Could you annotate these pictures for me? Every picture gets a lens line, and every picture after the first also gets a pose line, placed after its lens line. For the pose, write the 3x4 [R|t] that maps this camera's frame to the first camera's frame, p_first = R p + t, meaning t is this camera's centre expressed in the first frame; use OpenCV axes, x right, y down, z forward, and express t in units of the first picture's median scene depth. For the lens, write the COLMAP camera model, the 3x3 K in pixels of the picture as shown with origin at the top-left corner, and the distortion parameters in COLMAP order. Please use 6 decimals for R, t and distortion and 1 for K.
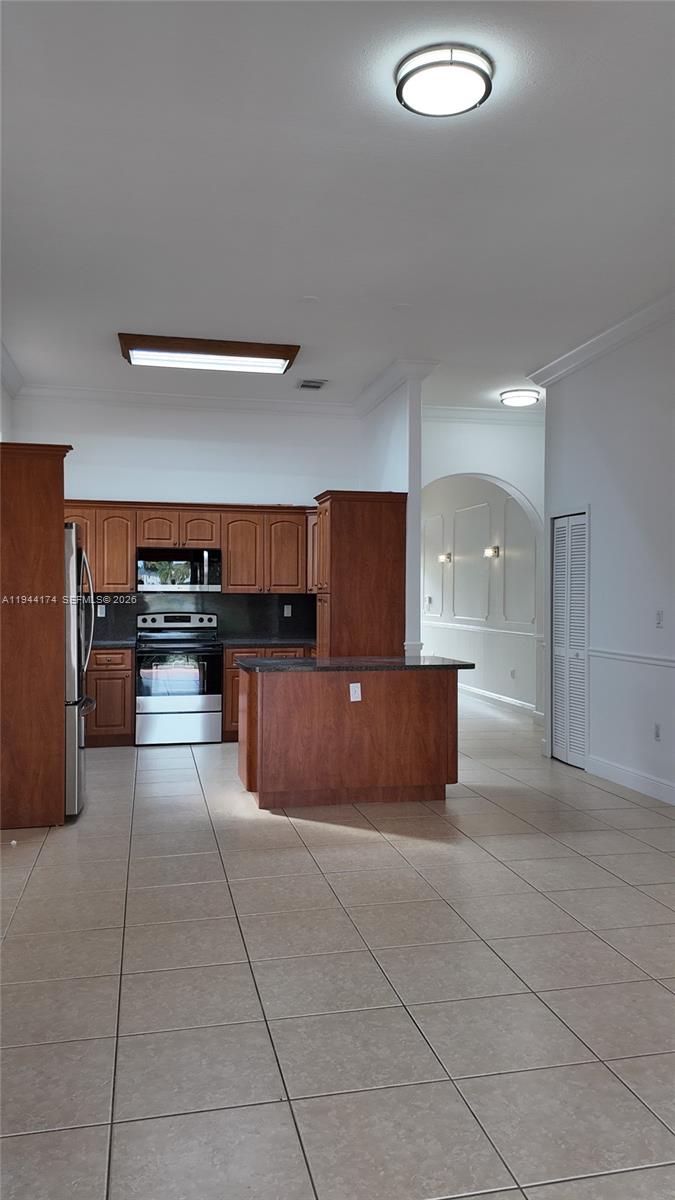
lens RADIAL K [[868.0, 0, 341.6], [0, 868.0, 599.7], [0, 0, 1]] dist [0.130940, -0.202739]
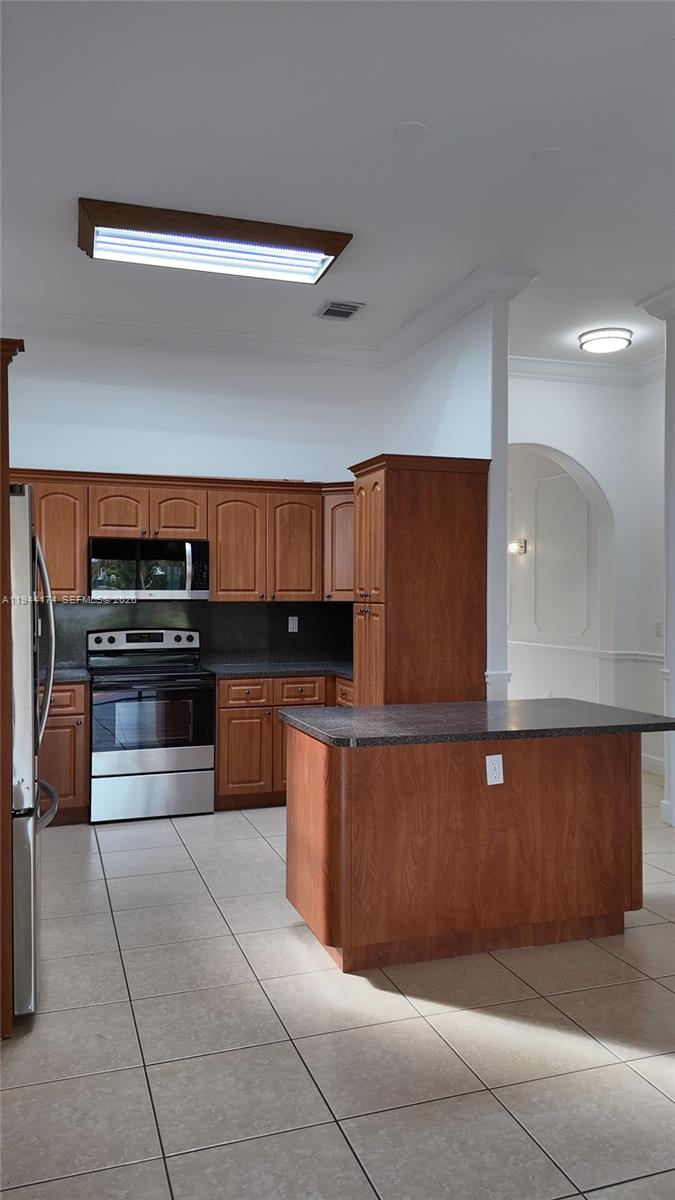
lens RADIAL K [[868.0, 0, 341.6], [0, 868.0, 599.7], [0, 0, 1]] dist [0.130940, -0.202739]
pose [[0.994178, -0.003866, 0.107681, -0.109076], [0.003697, 0.999992, 0.001768, -0.010167], [-0.107687, -0.001359, 0.994184, 0.278880]]
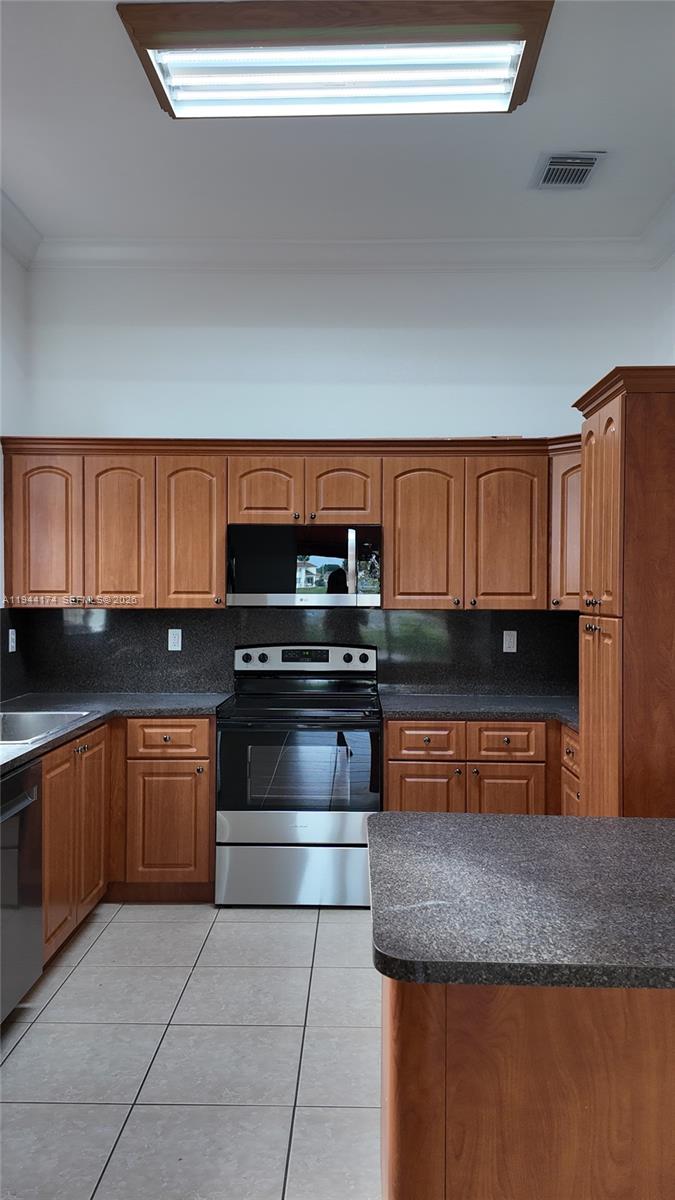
lens RADIAL K [[868.0, 0, 341.6], [0, 868.0, 599.7], [0, 0, 1]] dist [0.130940, -0.202739]
pose [[0.971792, 0.000955, -0.235837, -0.039311], [-0.000834, 0.999999, 0.000612, -0.013970], [0.235838, -0.000398, 0.971792, 0.496768]]
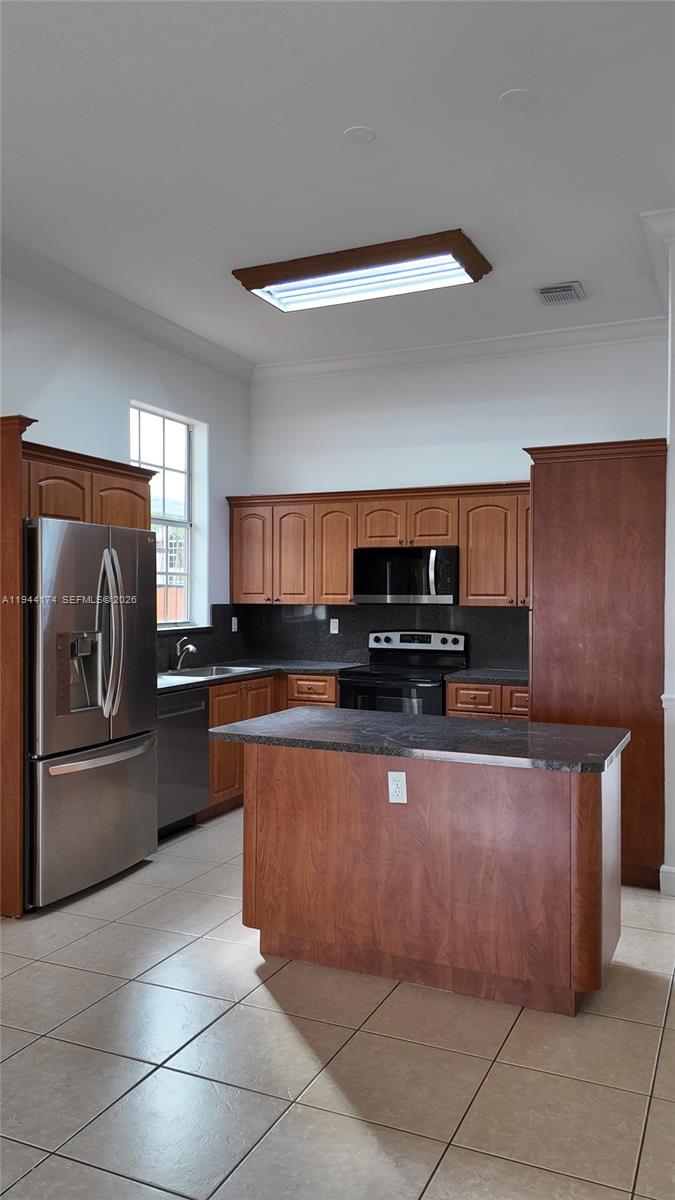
lens RADIAL K [[868.0, 0, 341.6], [0, 868.0, 599.7], [0, 0, 1]] dist [0.130940, -0.202739]
pose [[0.800350, 0.003196, -0.599524, 0.231432], [-0.004656, 0.999989, -0.000885, -0.012048], [0.599515, 0.003500, 0.800356, 0.358037]]
